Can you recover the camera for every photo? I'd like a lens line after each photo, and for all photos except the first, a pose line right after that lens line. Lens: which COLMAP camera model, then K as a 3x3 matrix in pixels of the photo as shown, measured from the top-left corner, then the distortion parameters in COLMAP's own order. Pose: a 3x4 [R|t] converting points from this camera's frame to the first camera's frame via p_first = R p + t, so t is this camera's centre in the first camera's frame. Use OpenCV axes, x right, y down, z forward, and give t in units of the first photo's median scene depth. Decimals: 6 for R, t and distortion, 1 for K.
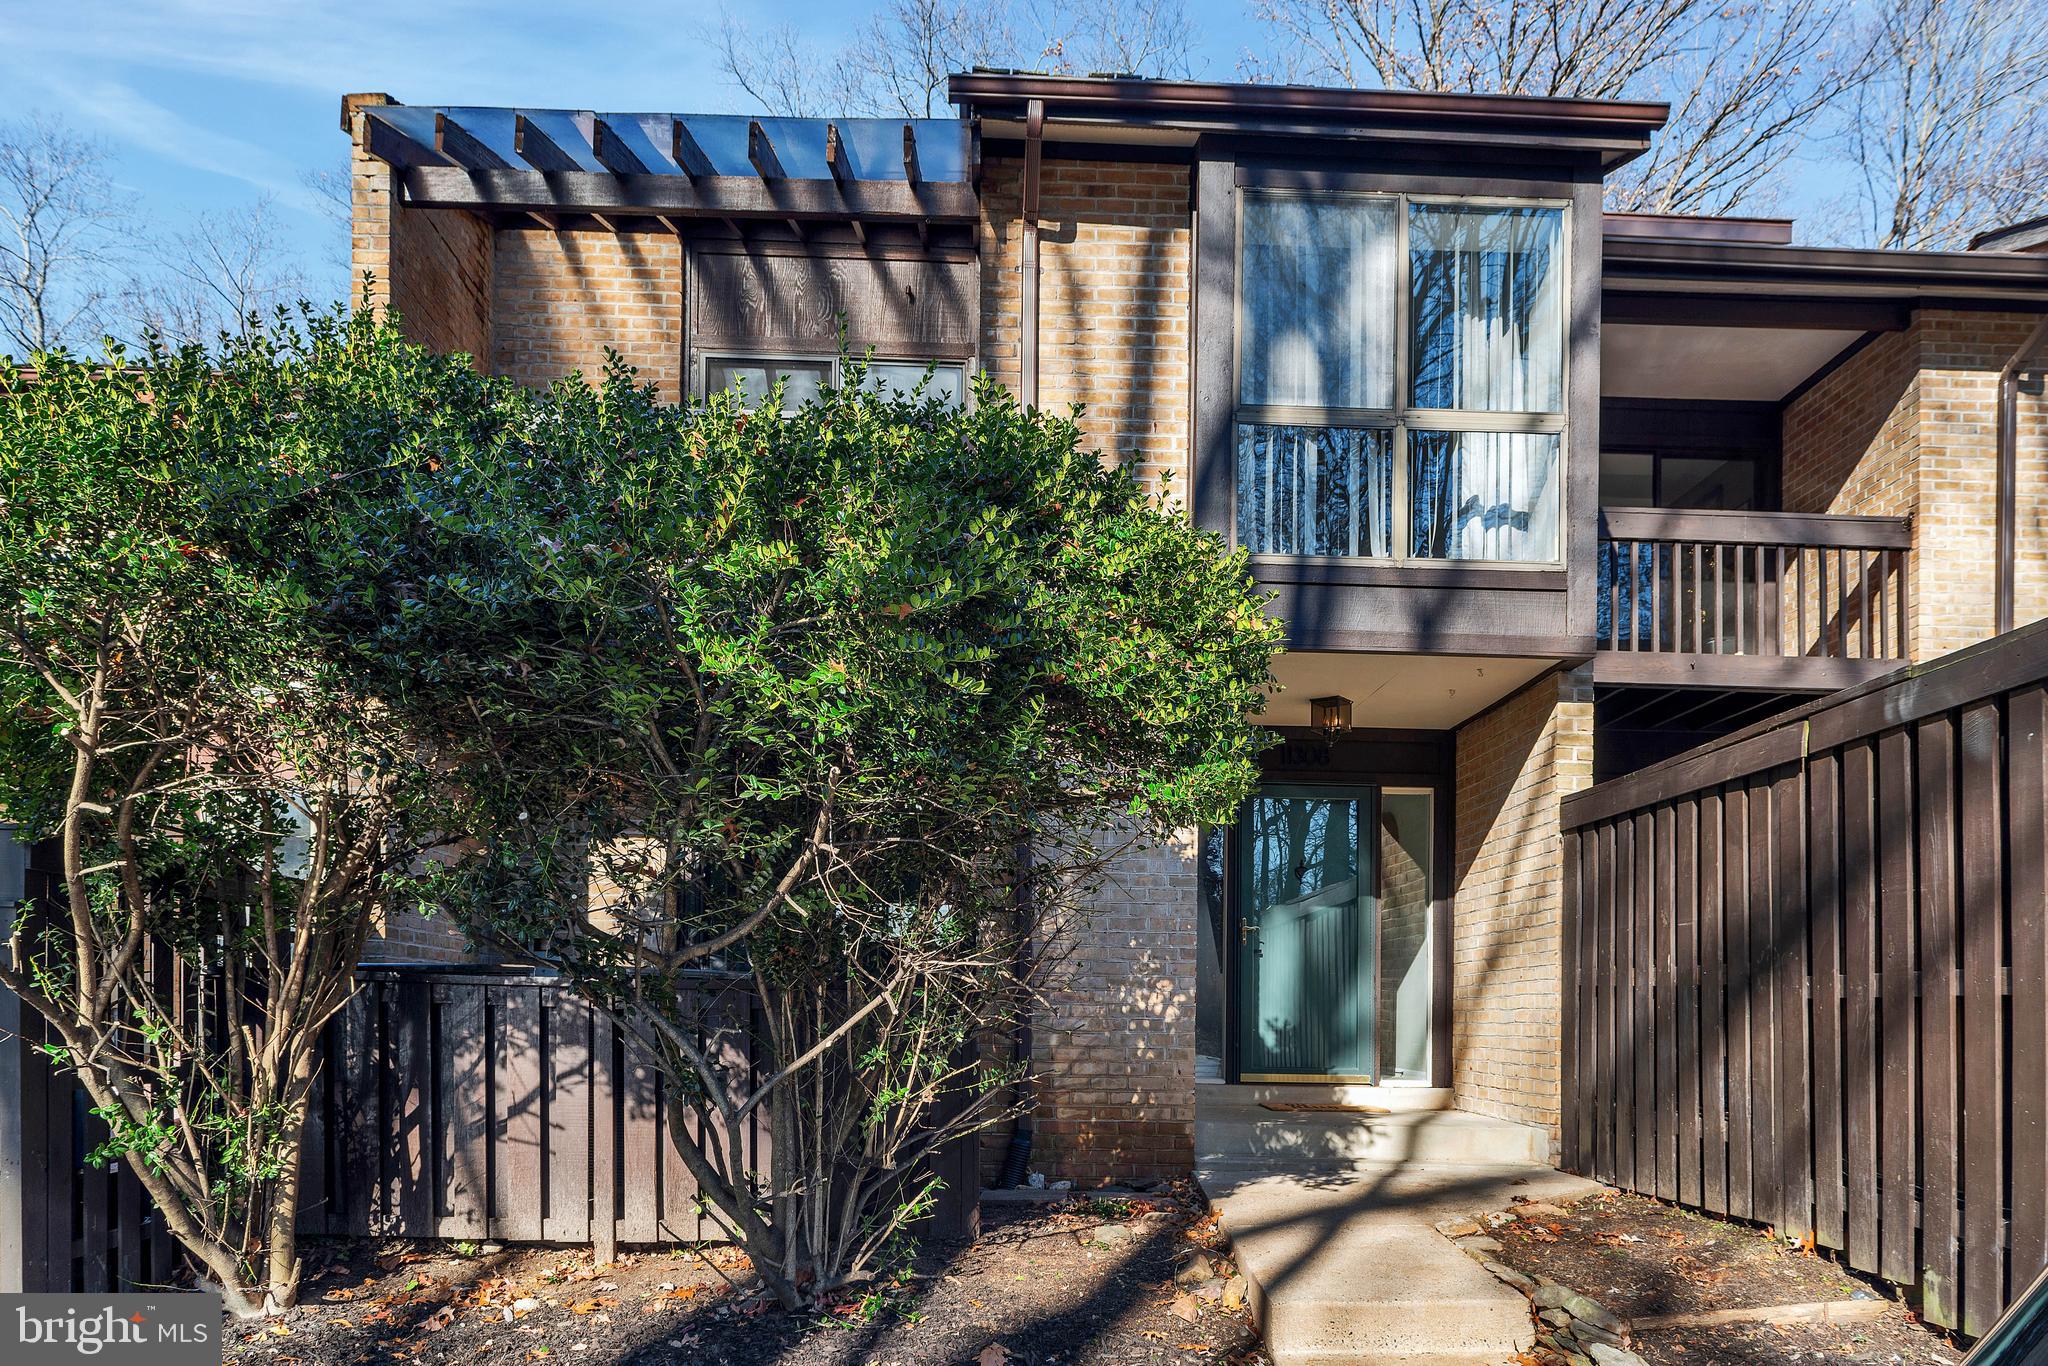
lens RADIAL K [[1582.1, 0, 1024.0], [0, 1582.1, 683.0], [0, 0, 1]] dist [-0.002764, 0.007599]
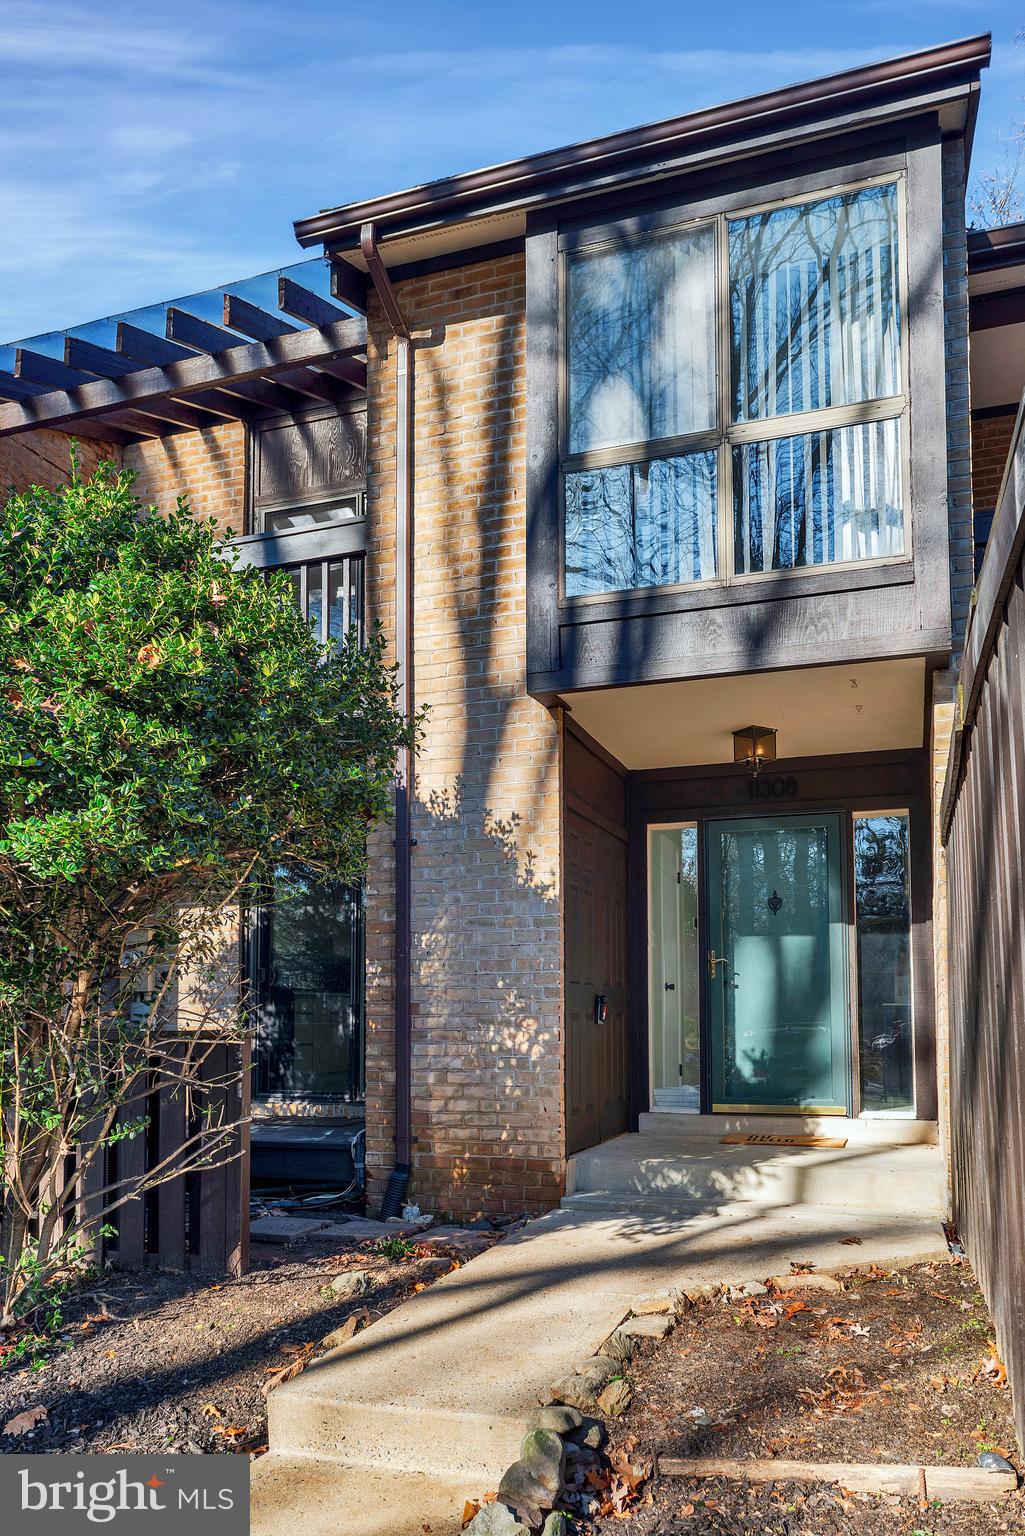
lens RADIAL K [[1186.6, 0, 512.1], [0, 1186.6, 742.2], [0, 0, 1]] dist [-0.002764, 0.007599]
pose [[0.913796, -0.111369, -0.390606, 0.386694], [0.101342, 0.993775, -0.046261, 0.041767], [0.393327, 0.002688, 0.919395, 0.274979]]
